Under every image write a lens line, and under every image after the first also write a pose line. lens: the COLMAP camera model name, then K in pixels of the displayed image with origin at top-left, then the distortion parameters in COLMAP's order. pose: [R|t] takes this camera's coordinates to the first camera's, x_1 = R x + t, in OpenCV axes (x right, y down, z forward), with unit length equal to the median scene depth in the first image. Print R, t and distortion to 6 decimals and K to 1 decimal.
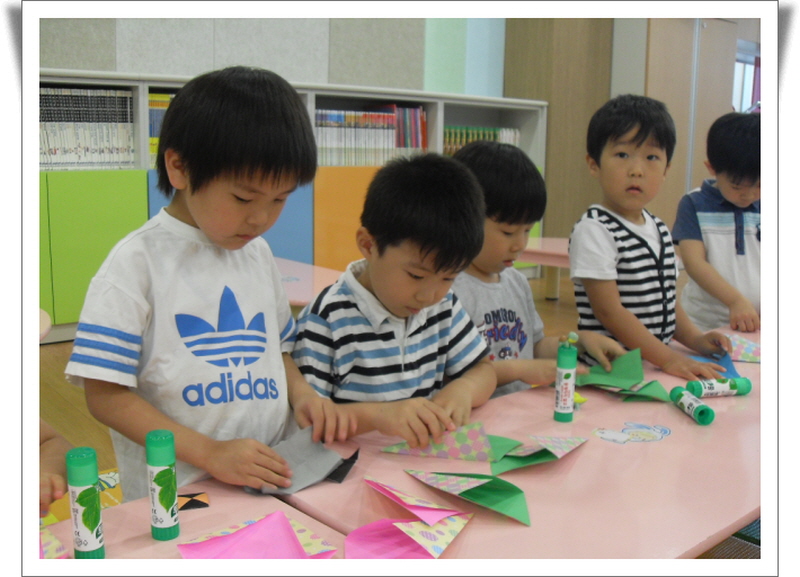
lens RADIAL K [[840.7, 0, 397.8], [0, 840.7, 284.7], [0, 0, 1]] dist [-0.097229, 0.000000]
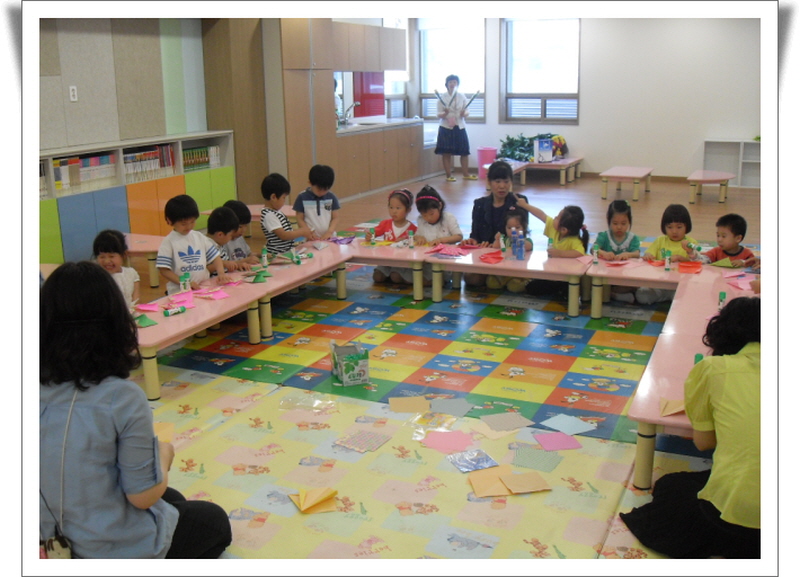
lens RADIAL K [[840.7, 0, 381.3], [0, 840.7, 285.8], [0, 0, 1]] dist [-0.097229, 0.000000]
pose [[0.926213, -0.134416, 0.352224, -0.412709], [0.106549, 0.989521, 0.097440, -0.049101], [-0.361631, -0.052721, 0.930830, -1.655614]]
